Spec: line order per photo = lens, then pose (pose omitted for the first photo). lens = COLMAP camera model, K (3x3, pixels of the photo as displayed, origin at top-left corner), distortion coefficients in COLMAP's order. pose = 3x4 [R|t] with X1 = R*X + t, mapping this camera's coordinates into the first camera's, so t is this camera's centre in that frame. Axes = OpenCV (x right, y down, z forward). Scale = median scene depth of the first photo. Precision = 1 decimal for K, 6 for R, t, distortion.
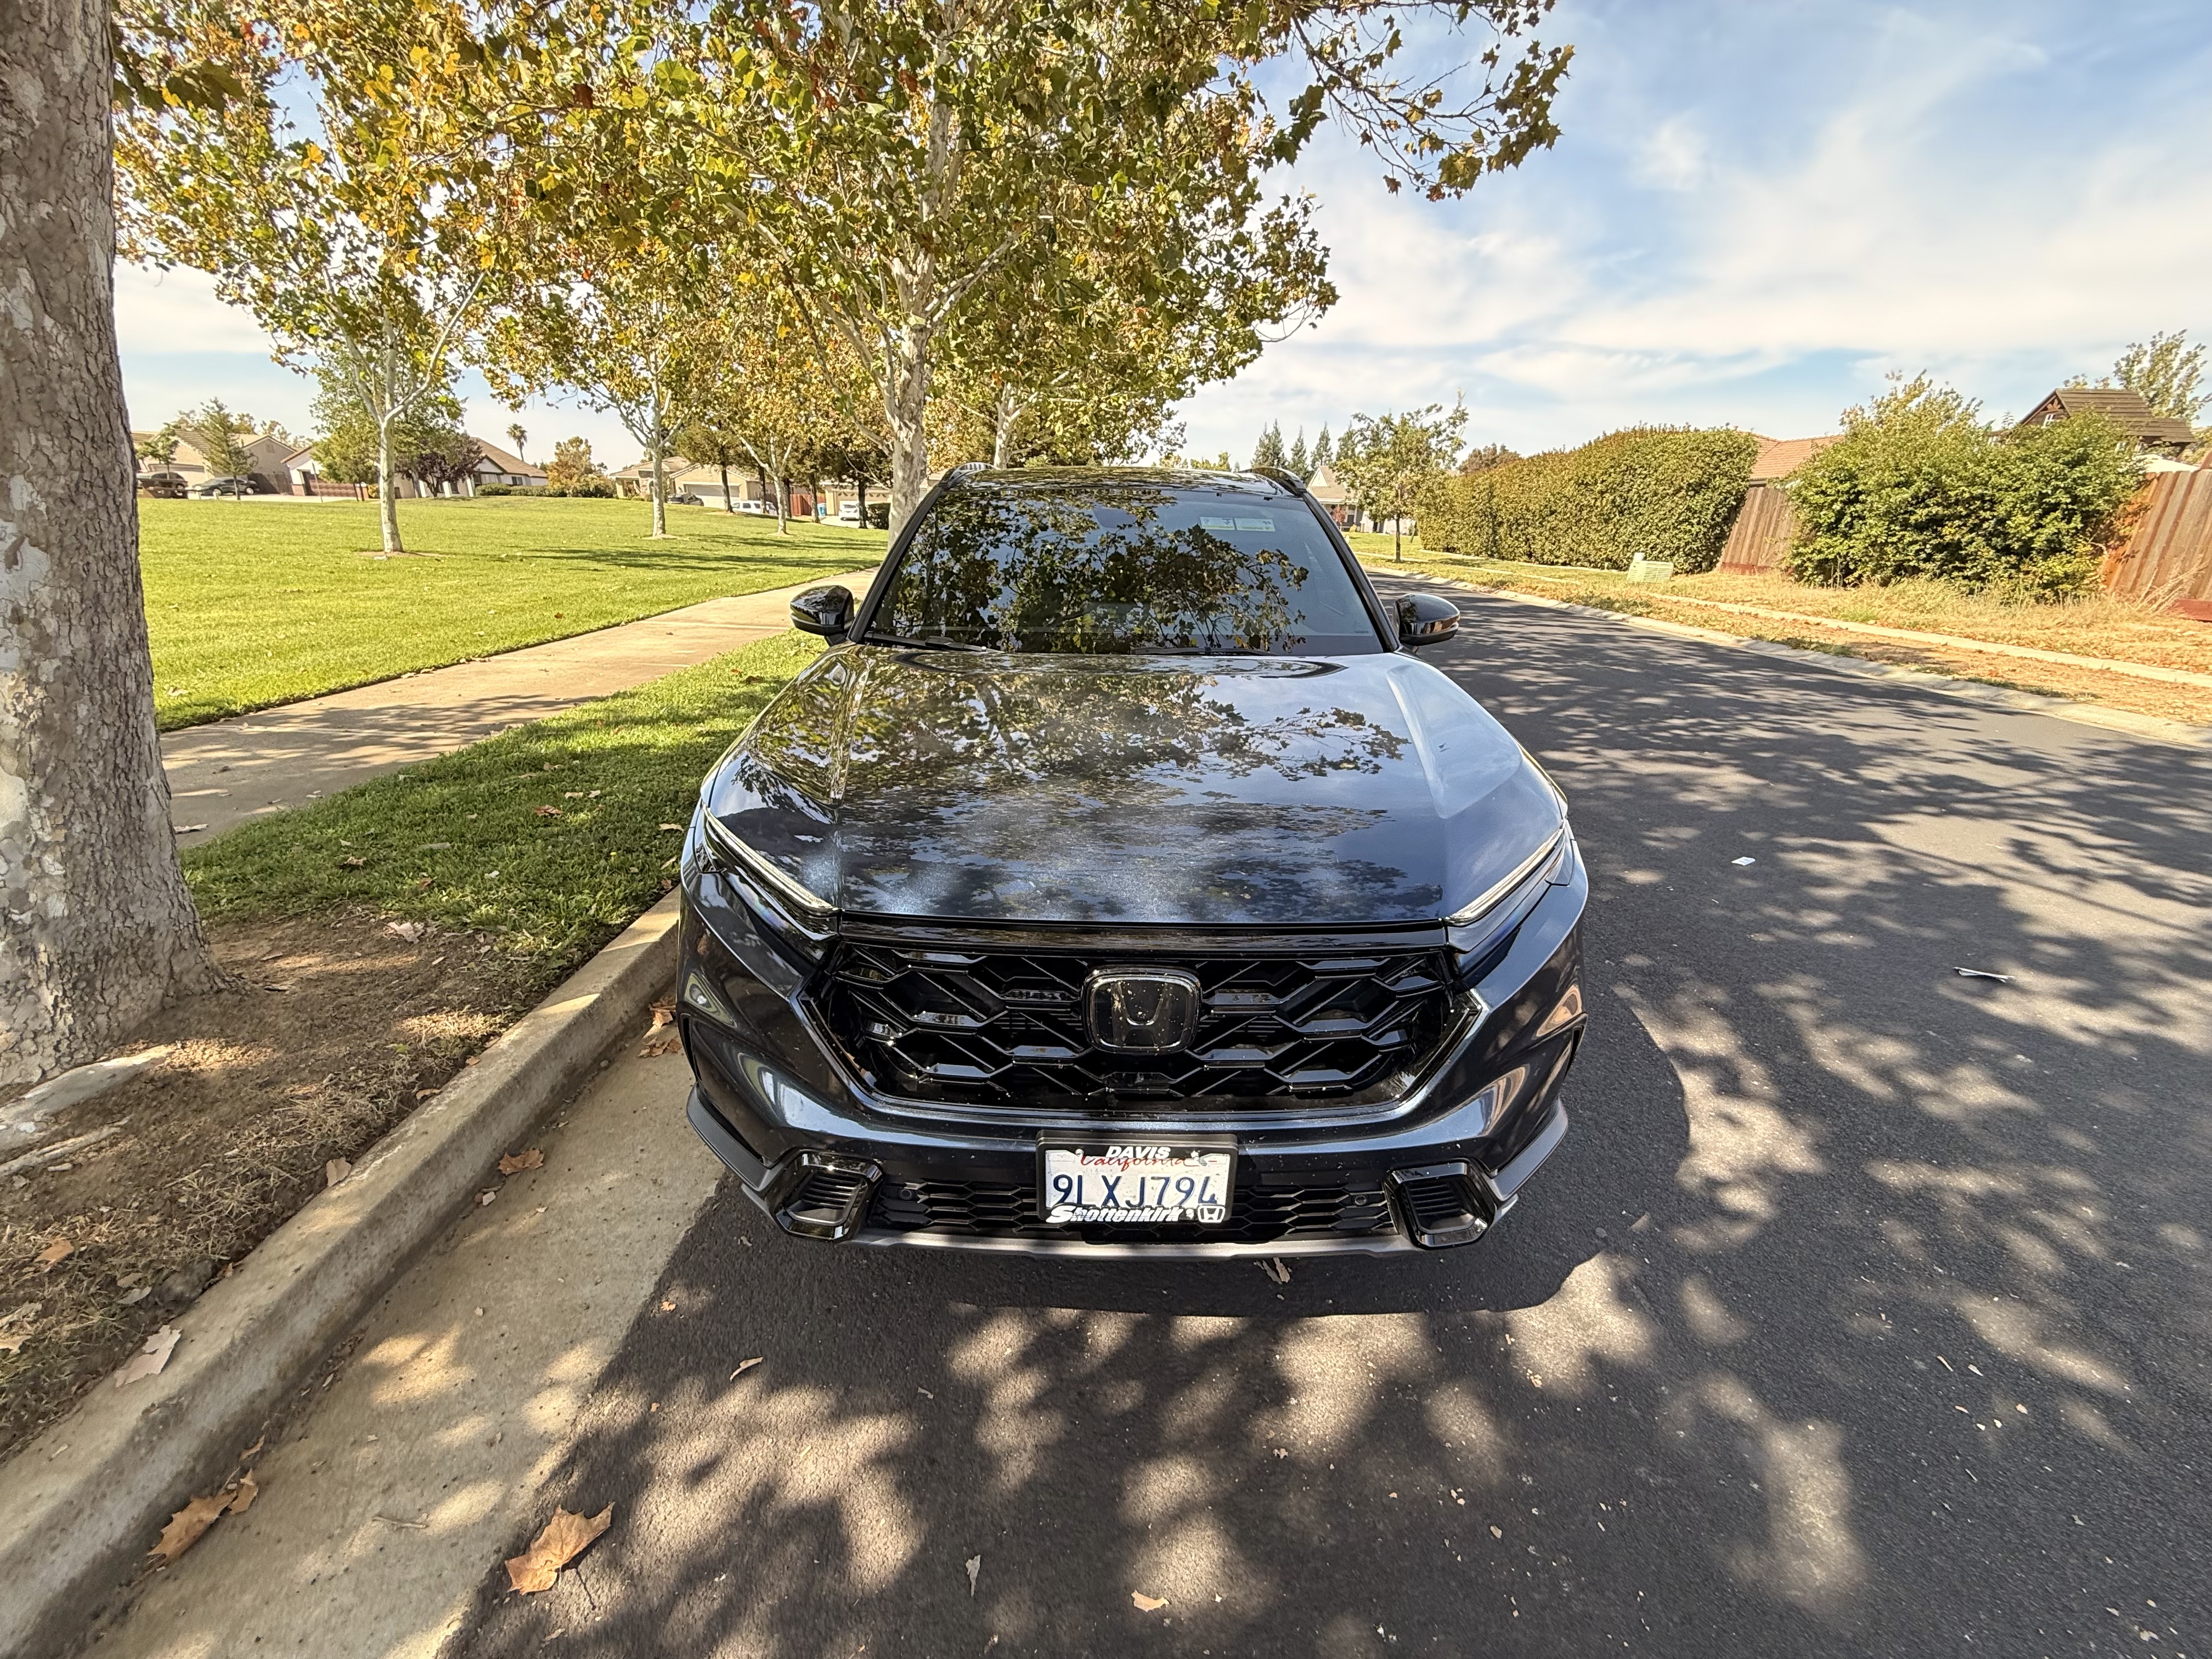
lens RADIAL K [[867.4, 0, 1106.0], [0, 867.4, 829.5], [0, 0, 1]] dist [0.002305, 0.000160]
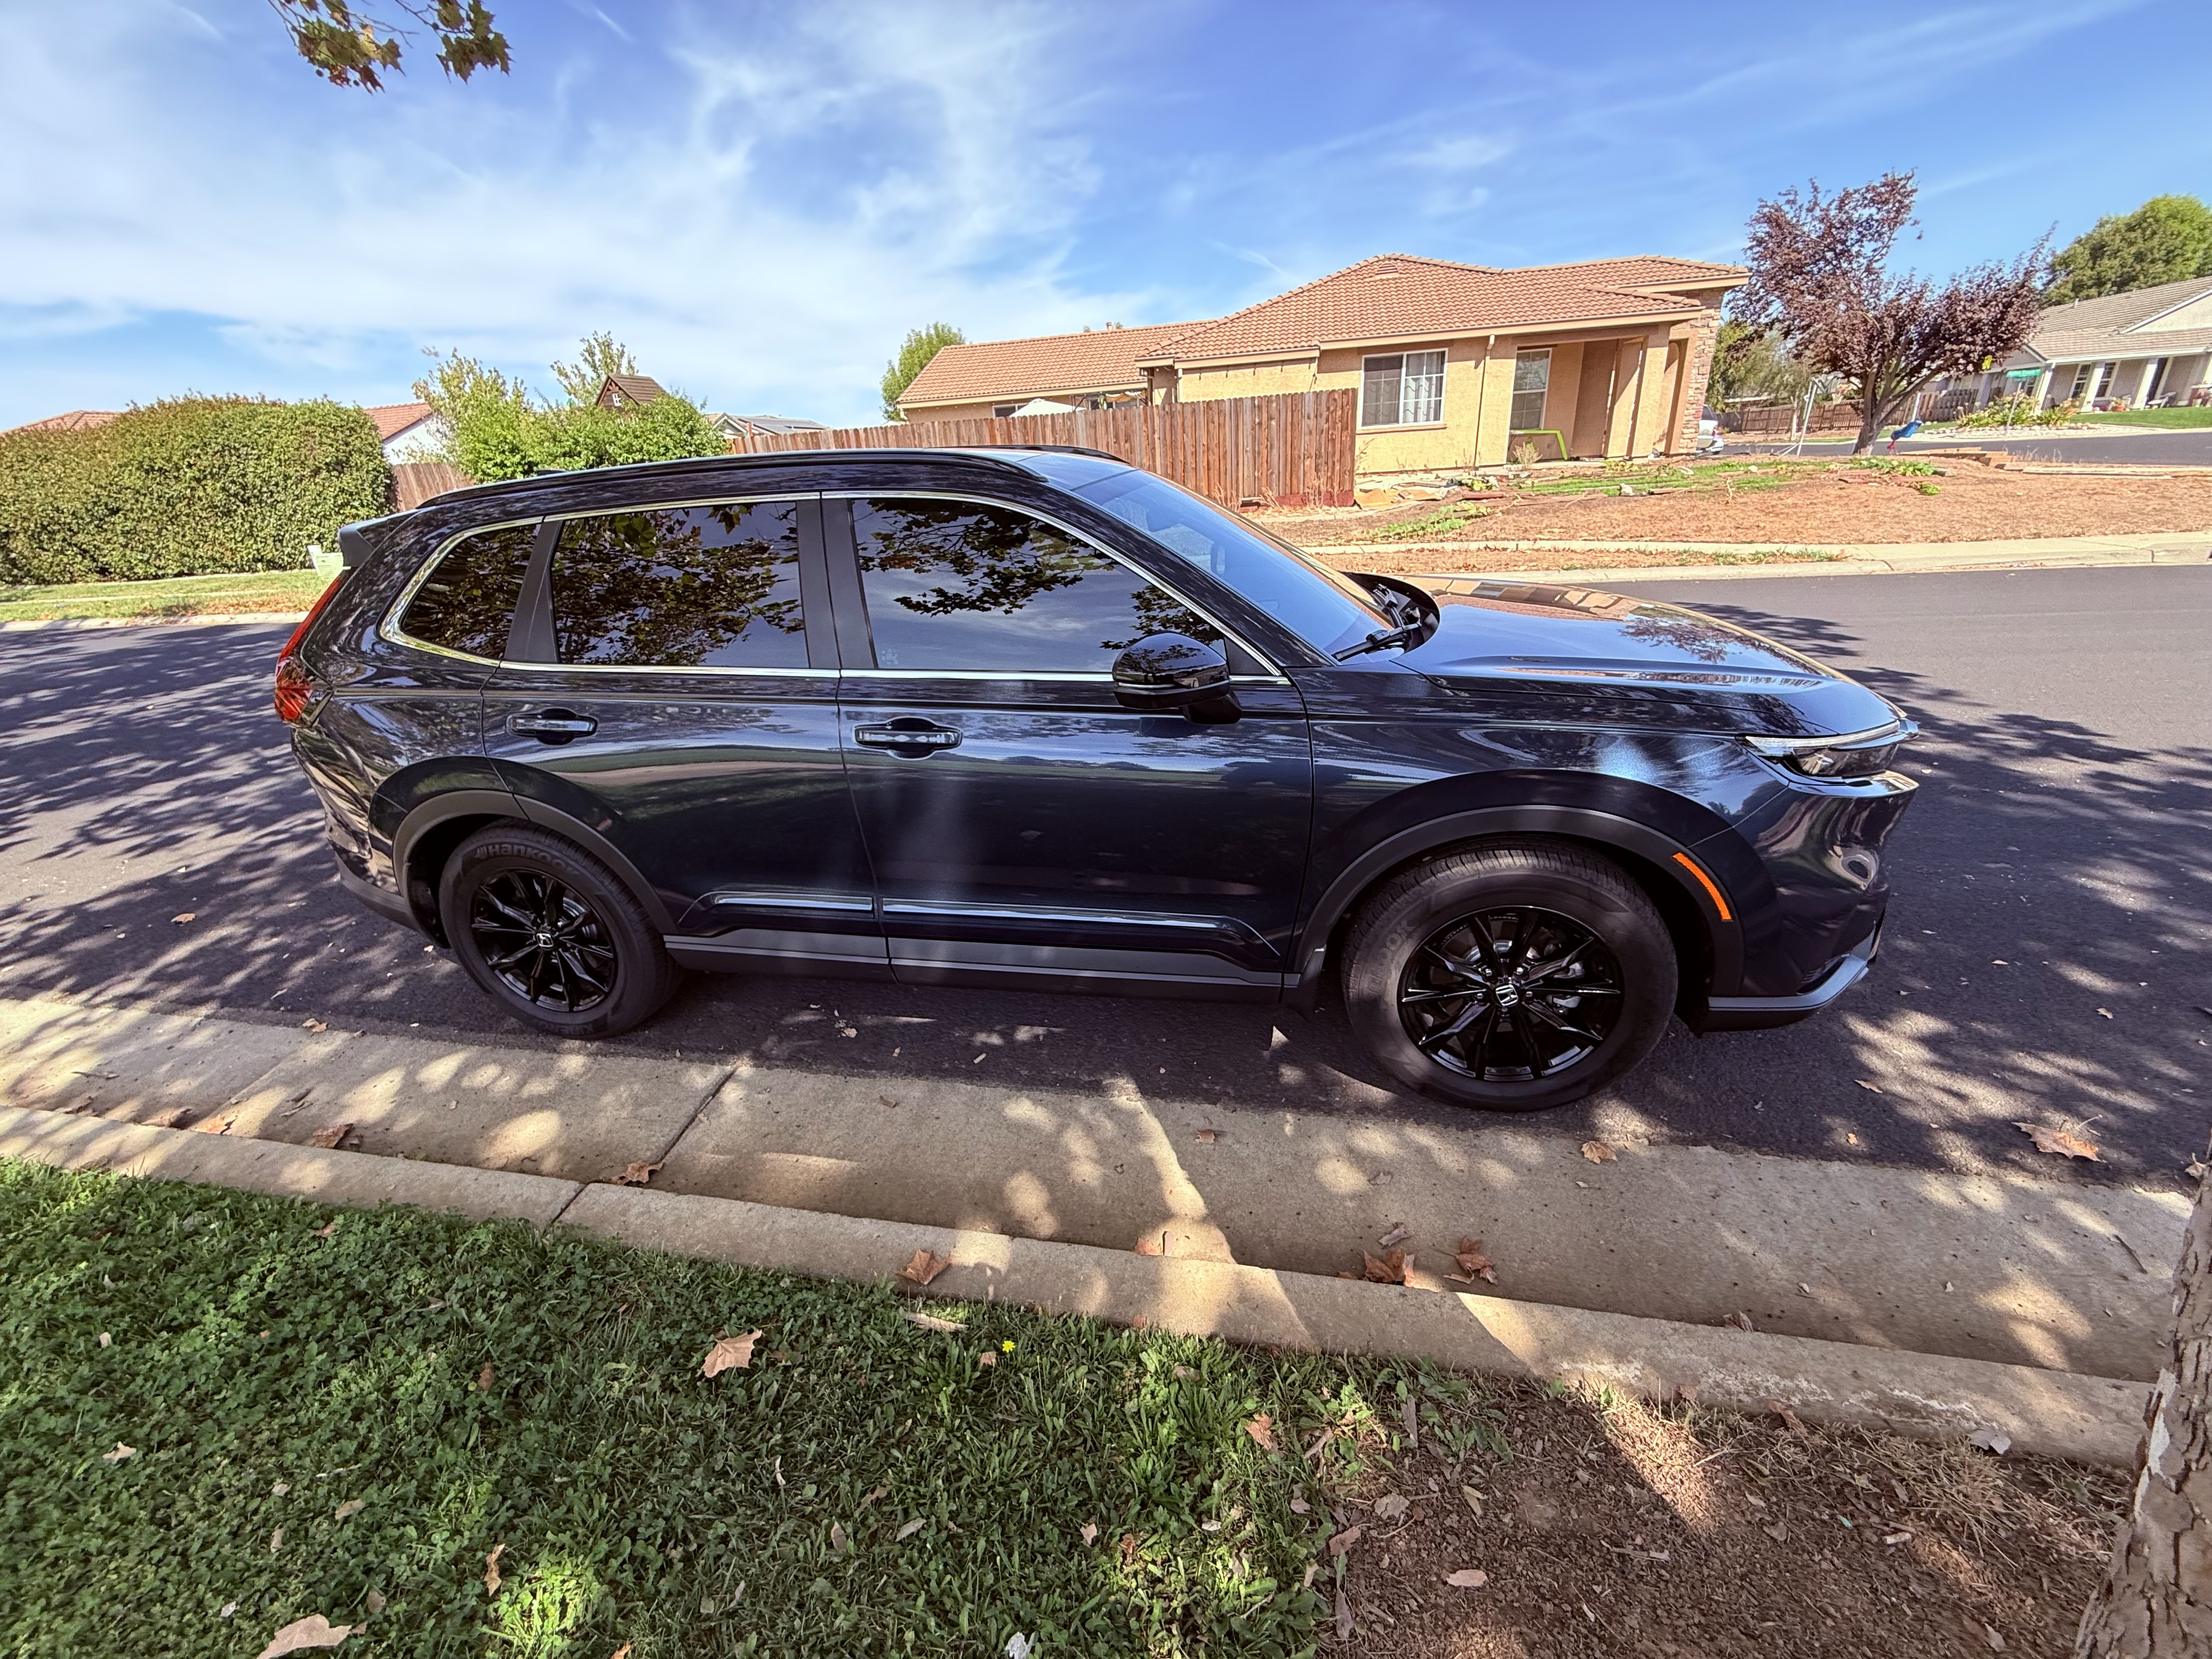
lens RADIAL K [[867.4, 0, 1106.0], [0, 867.4, 829.5], [0, 0, 1]] dist [0.002305, 0.000160]
pose [[0.209672, -0.420516, 0.882726, -1.813954], [0.398026, 0.861314, 0.315773, -0.702510], [-0.893092, 0.285139, 0.347970, 1.560937]]
